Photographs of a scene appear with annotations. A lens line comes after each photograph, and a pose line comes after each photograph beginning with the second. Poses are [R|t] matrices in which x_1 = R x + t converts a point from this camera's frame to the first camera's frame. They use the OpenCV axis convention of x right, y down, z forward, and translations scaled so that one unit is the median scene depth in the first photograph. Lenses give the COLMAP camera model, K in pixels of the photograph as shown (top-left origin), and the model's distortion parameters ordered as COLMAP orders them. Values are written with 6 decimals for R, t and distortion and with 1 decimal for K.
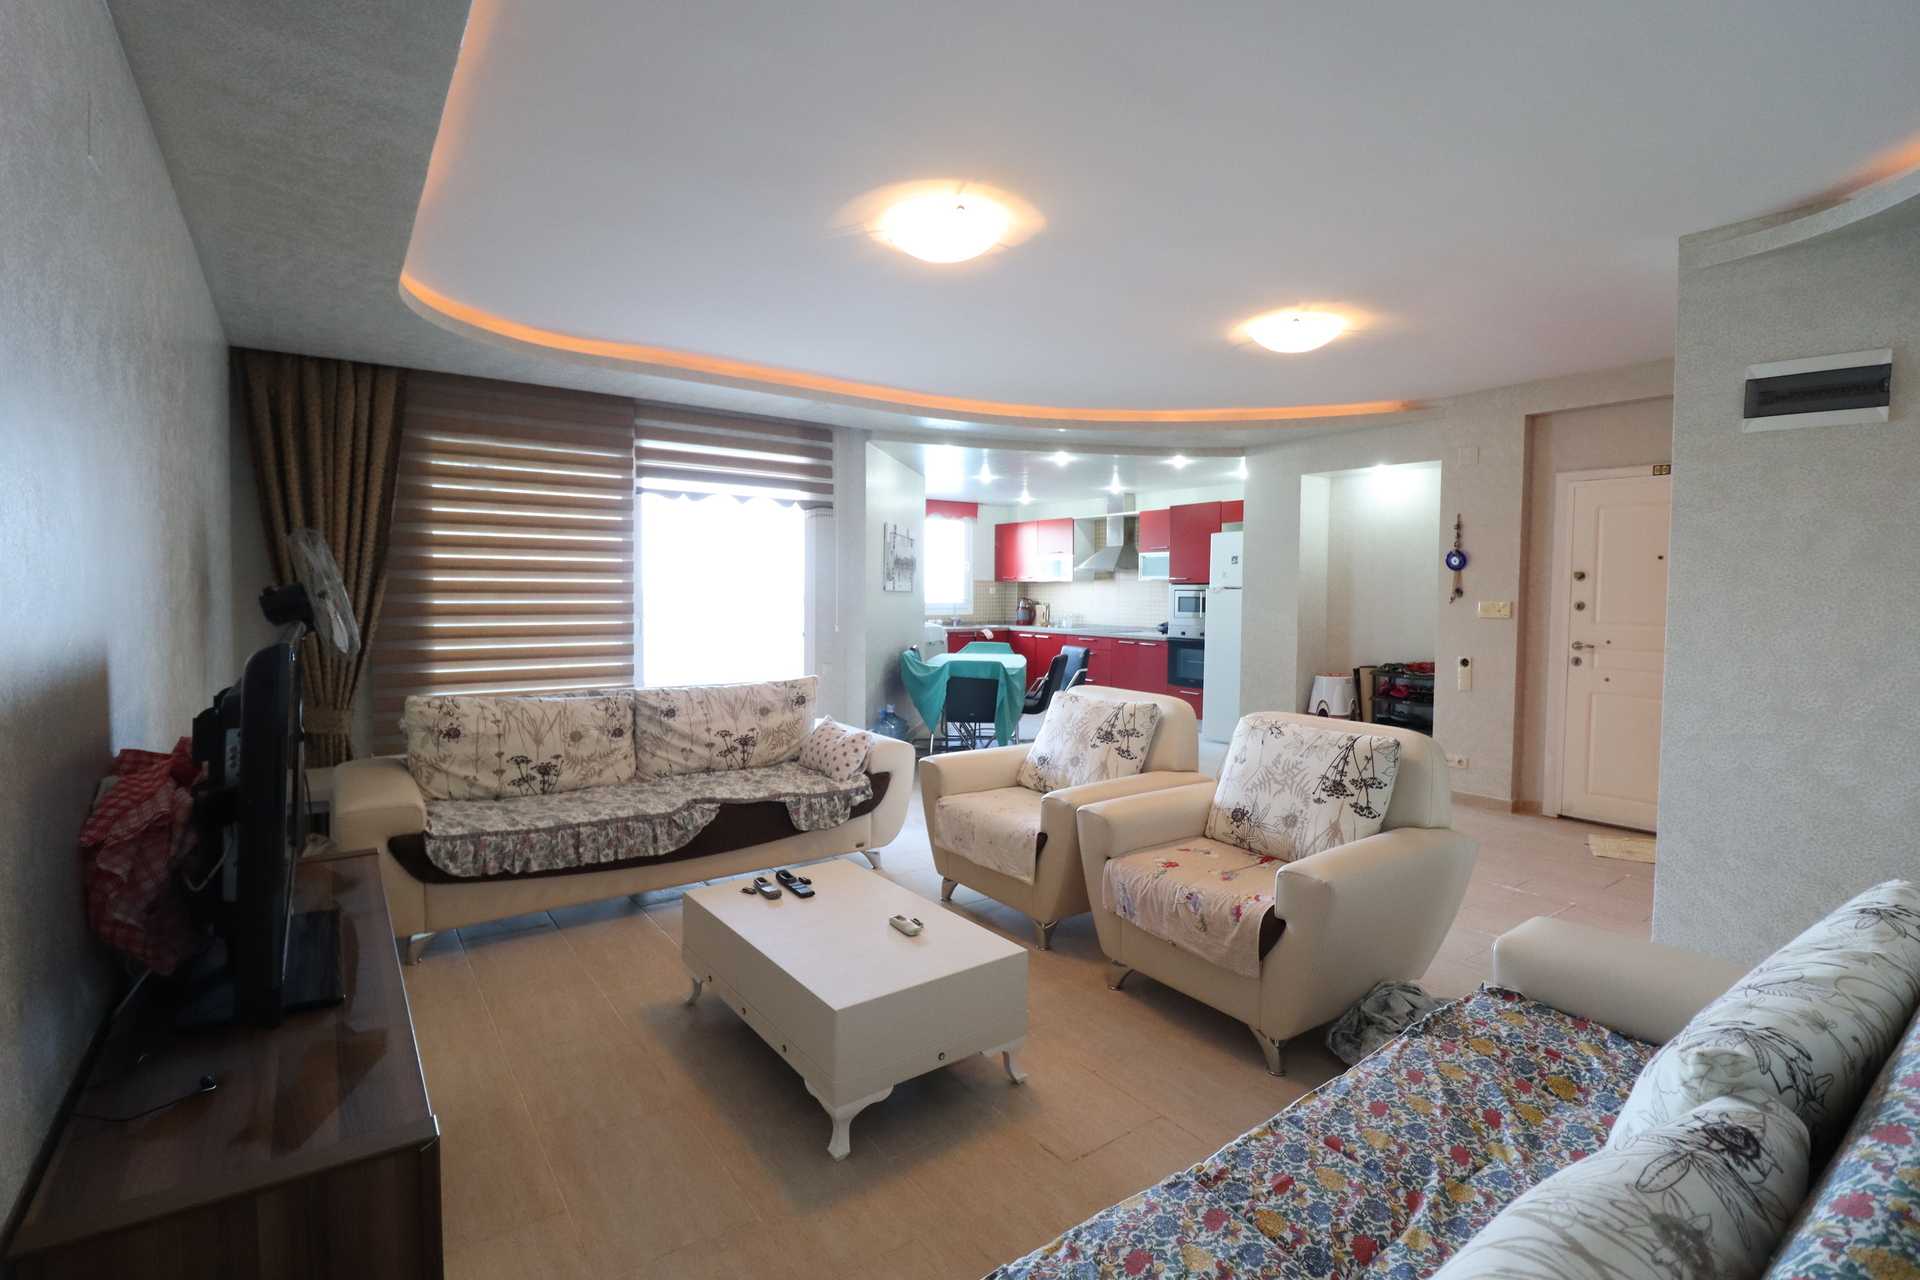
lens RADIAL K [[886.0, 0, 956.2], [0, 886.0, 628.7], [0, 0, 1]] dist [0.000295, -0.013919]
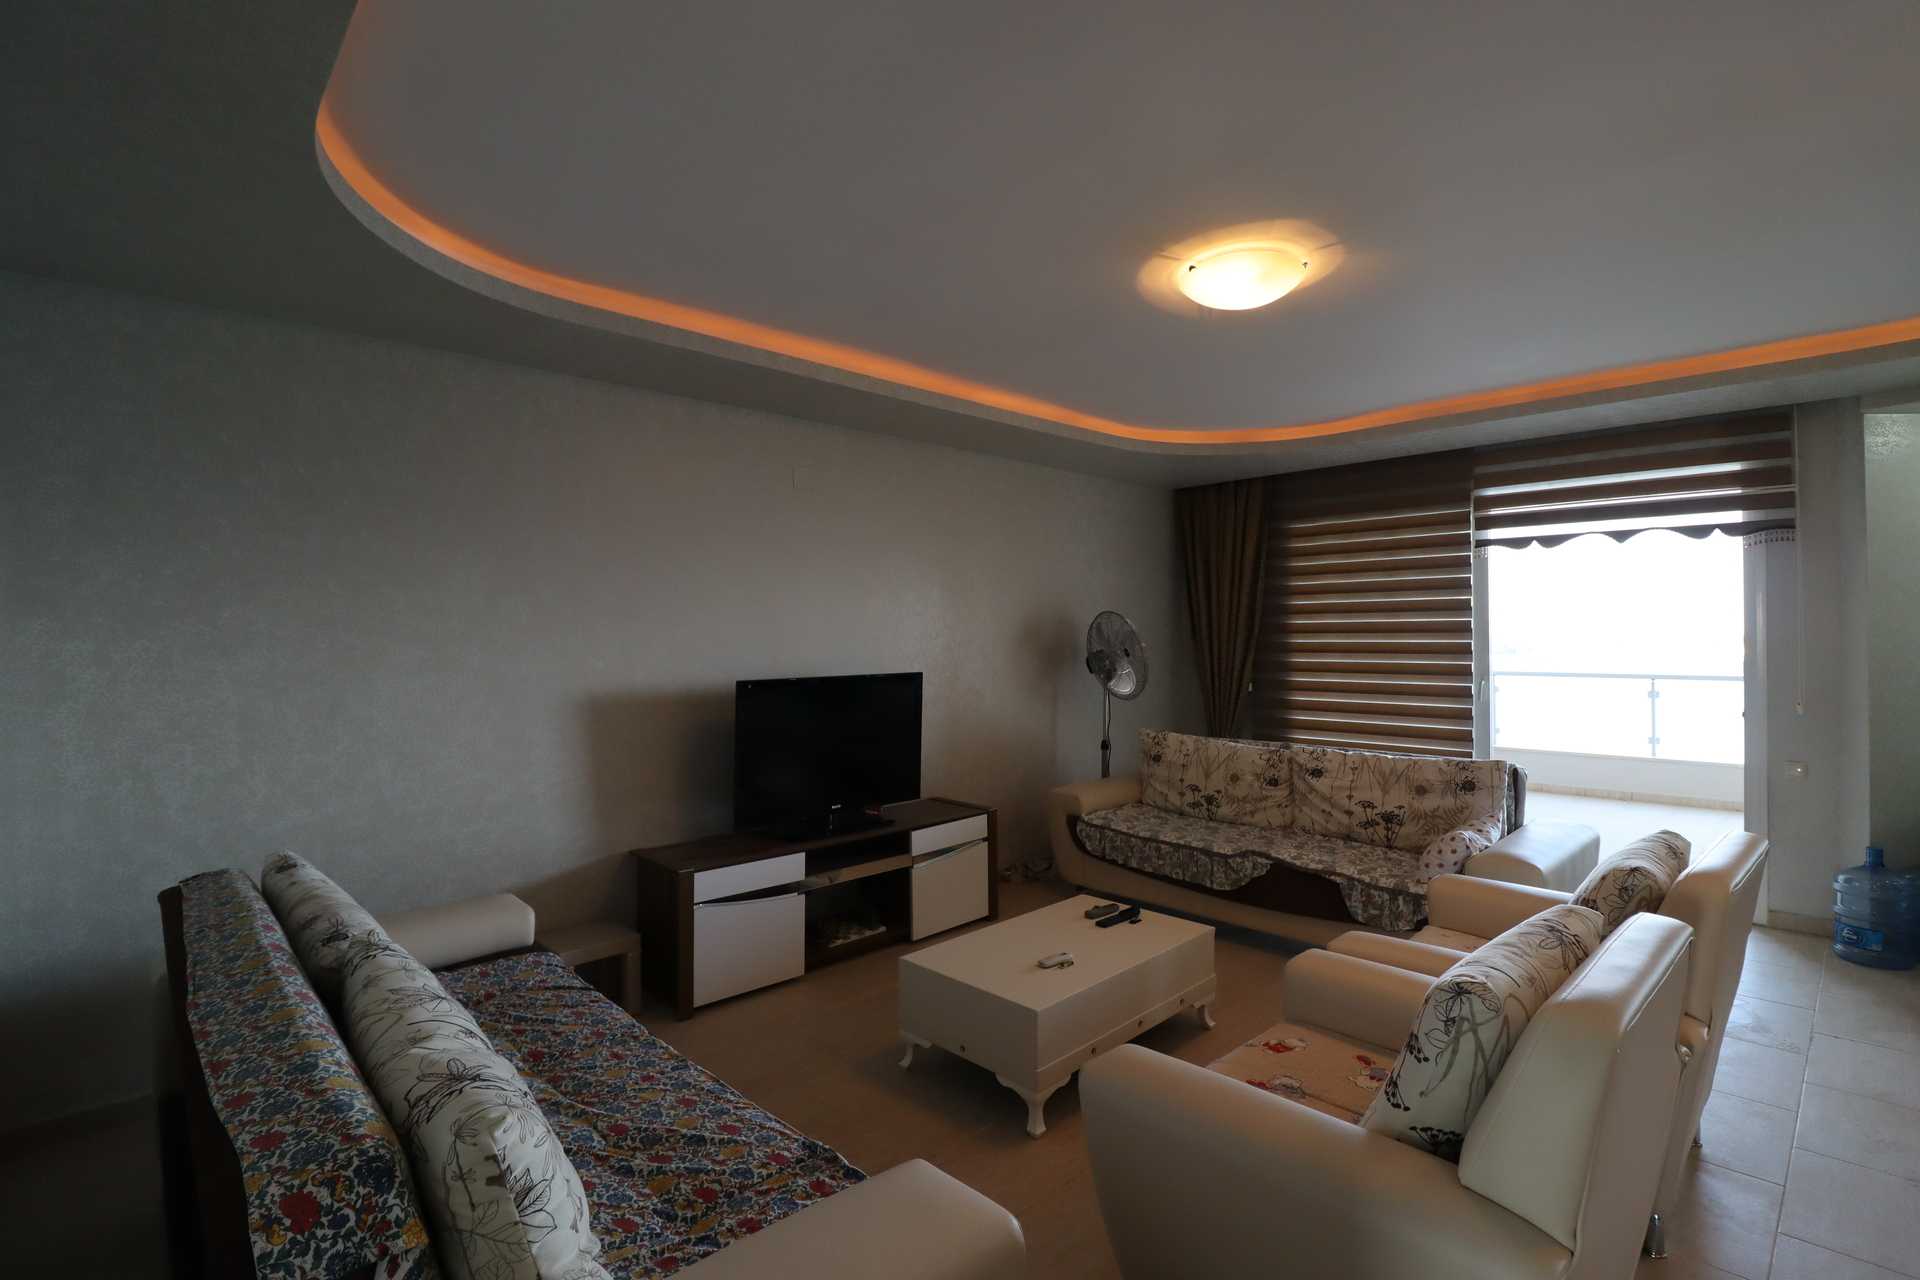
lens RADIAL K [[894.9, 0, 958.1], [0, 894.9, 627.6], [0, 0, 1]] dist [0.001331, -0.013895]
pose [[0.127065, -0.017721, -0.991736, 0.436421], [-0.036766, 0.999069, -0.022563, -0.023059], [0.991213, 0.039329, 0.126295, 0.296047]]
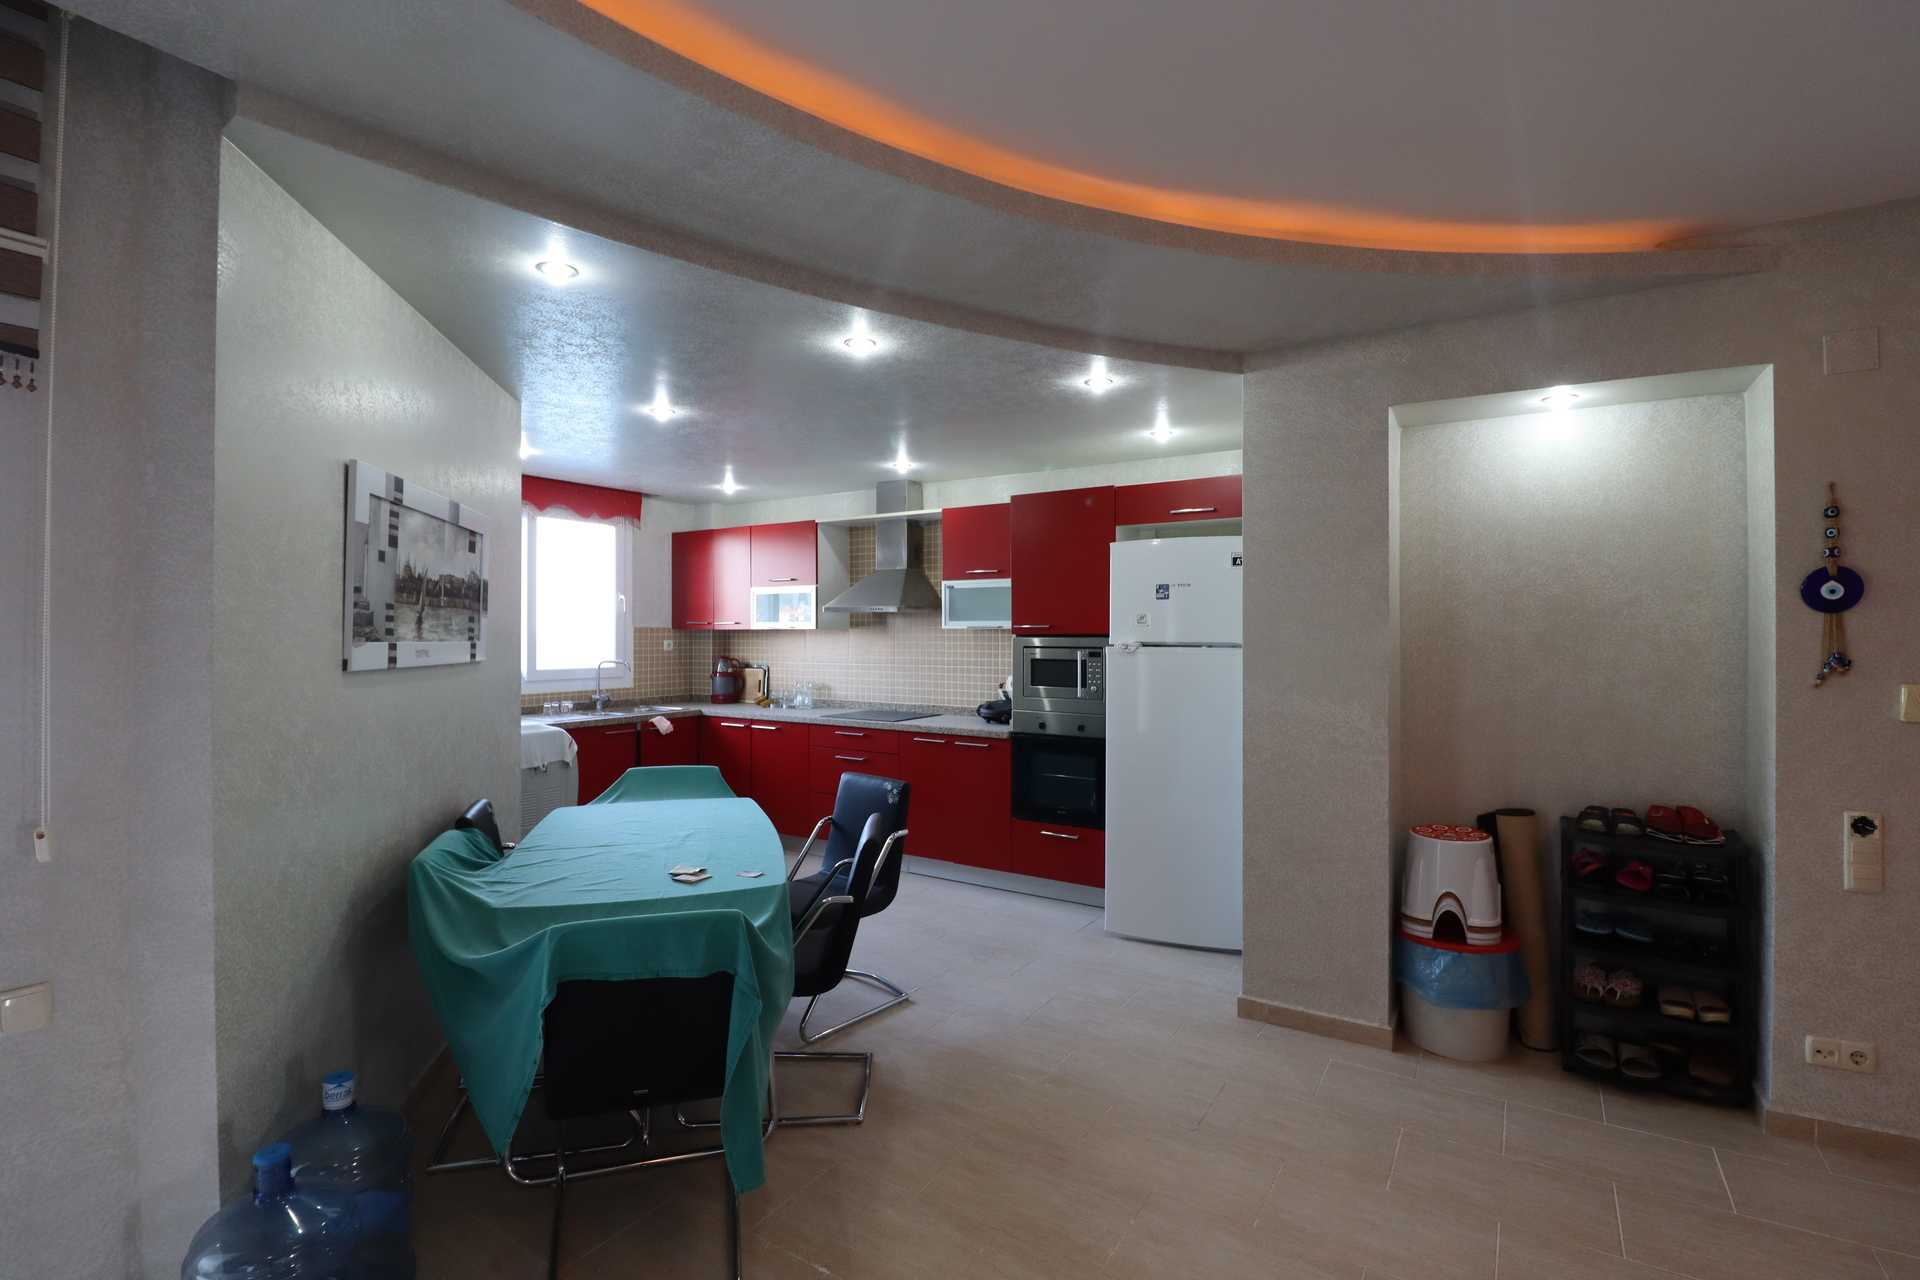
lens RADIAL K [[894.9, 0, 958.1], [0, 894.9, 627.6], [0, 0, 1]] dist [0.001331, -0.013895]
pose [[0.932142, -0.005003, 0.362059, 0.009543], [0.022081, 0.998829, -0.043047, -0.044609], [-0.361420, 0.048121, 0.931161, 0.682499]]
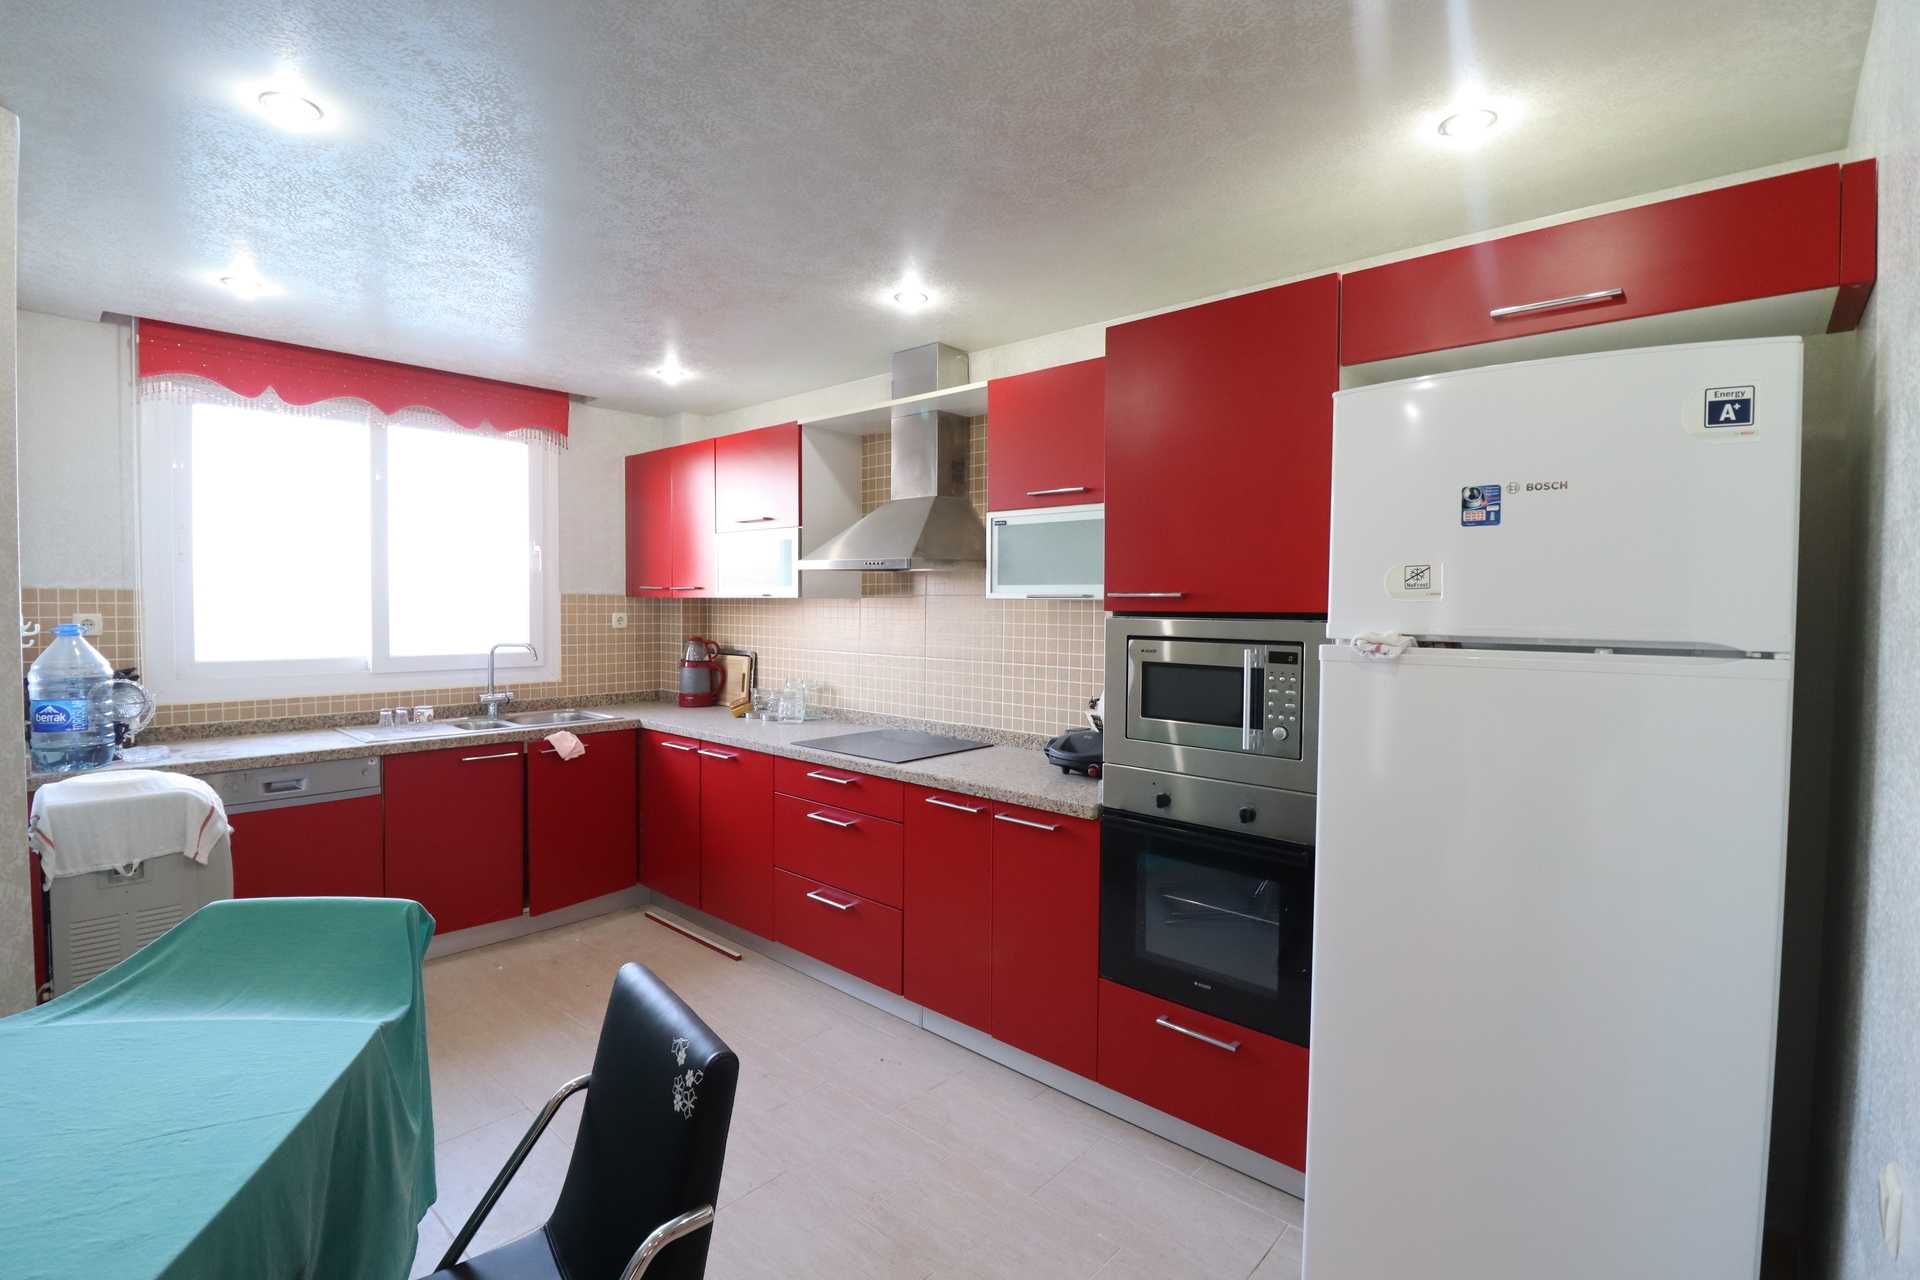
lens RADIAL K [[886.0, 0, 956.2], [0, 886.0, 628.7], [0, 0, 1]] dist [0.000295, -0.013919]
pose [[0.978094, -0.004302, 0.208121, 0.192873], [0.007022, 0.999899, -0.012334, -0.059310], [-0.208047, 0.013525, 0.978025, 1.030835]]
